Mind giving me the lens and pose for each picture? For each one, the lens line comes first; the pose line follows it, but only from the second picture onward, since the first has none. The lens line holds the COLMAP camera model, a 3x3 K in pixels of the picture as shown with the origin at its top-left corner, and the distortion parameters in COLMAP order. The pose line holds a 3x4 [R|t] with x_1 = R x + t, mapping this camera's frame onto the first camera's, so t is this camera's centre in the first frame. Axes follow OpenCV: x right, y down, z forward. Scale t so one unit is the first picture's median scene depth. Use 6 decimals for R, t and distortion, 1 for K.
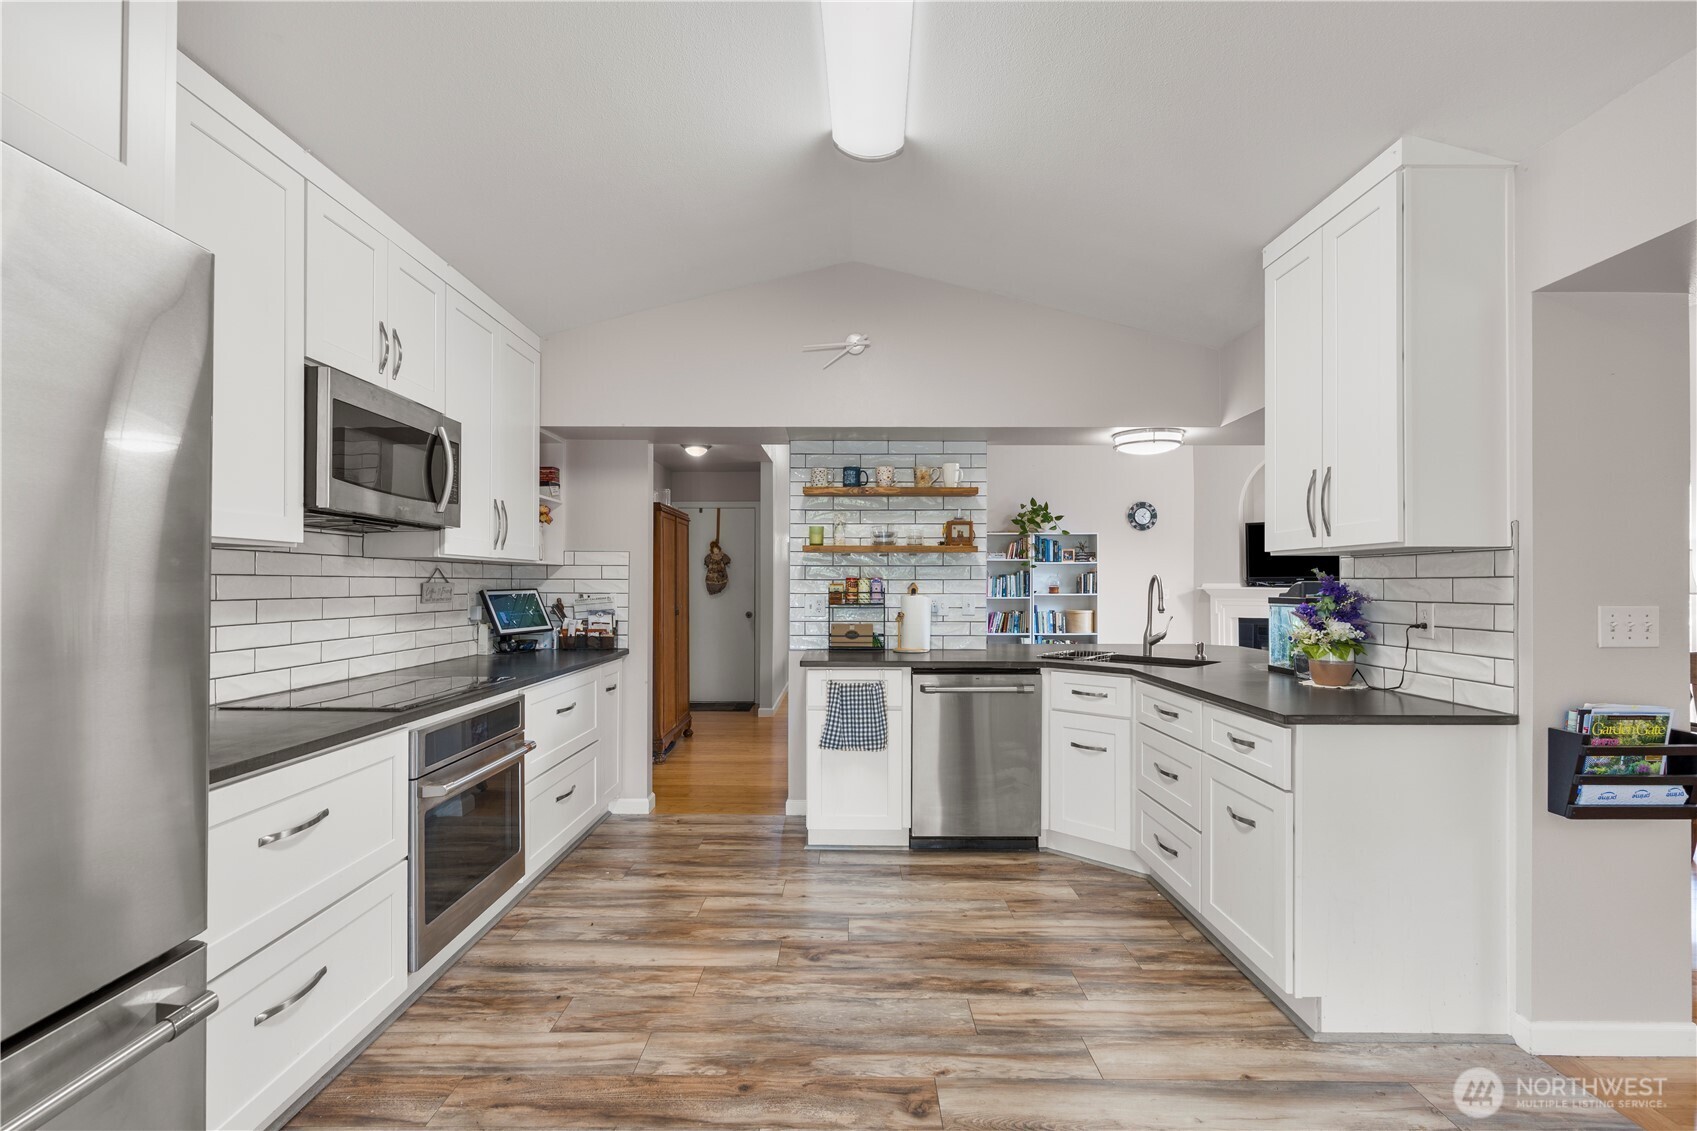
lens RADIAL K [[766.8, 0, 851.3], [0, 766.8, 581.5], [0, 0, 1]] dist [-0.004459, 0.002683]
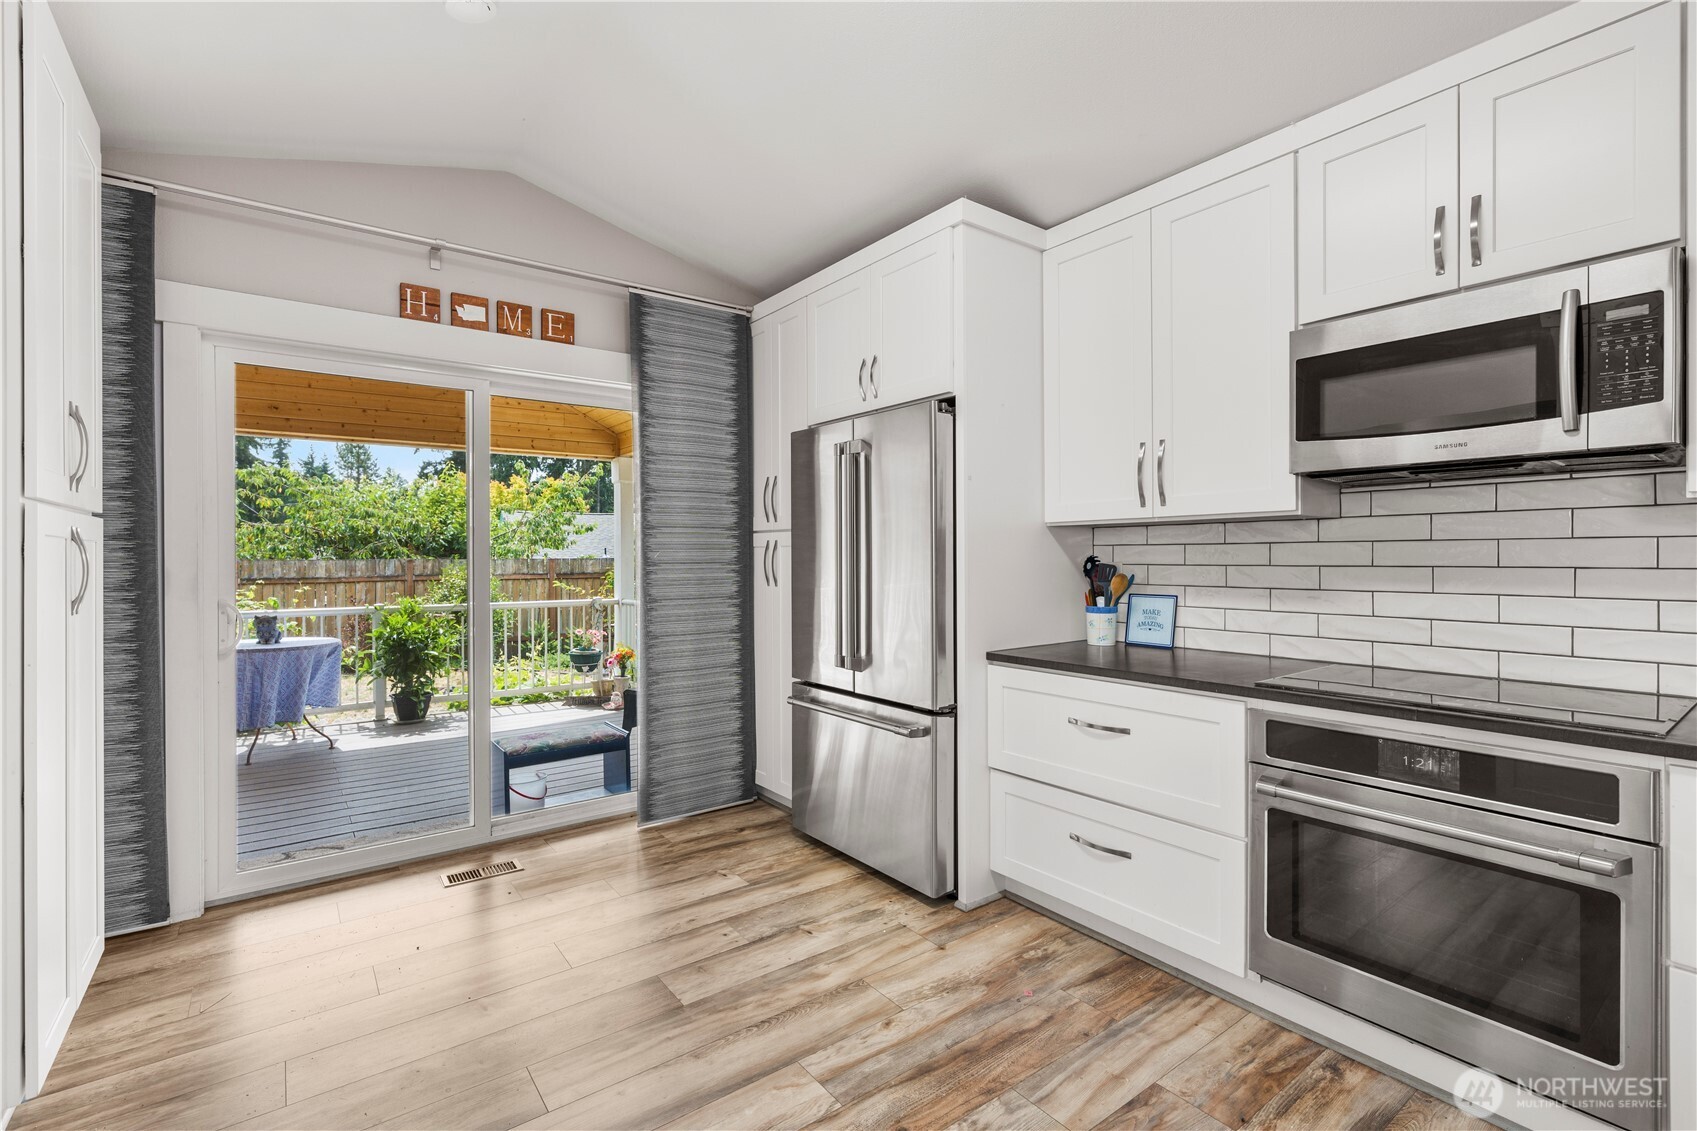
lens RADIAL K [[766.8, 0, 836.8], [0, 766.8, 554.1], [0, 0, 1]] dist [-0.004459, 0.002683]
pose [[-0.805656, -0.002722, -0.592377, 0.227680], [0.003399, 0.999952, -0.009218, 0.009761], [0.592374, -0.009440, -0.805608, 0.872370]]
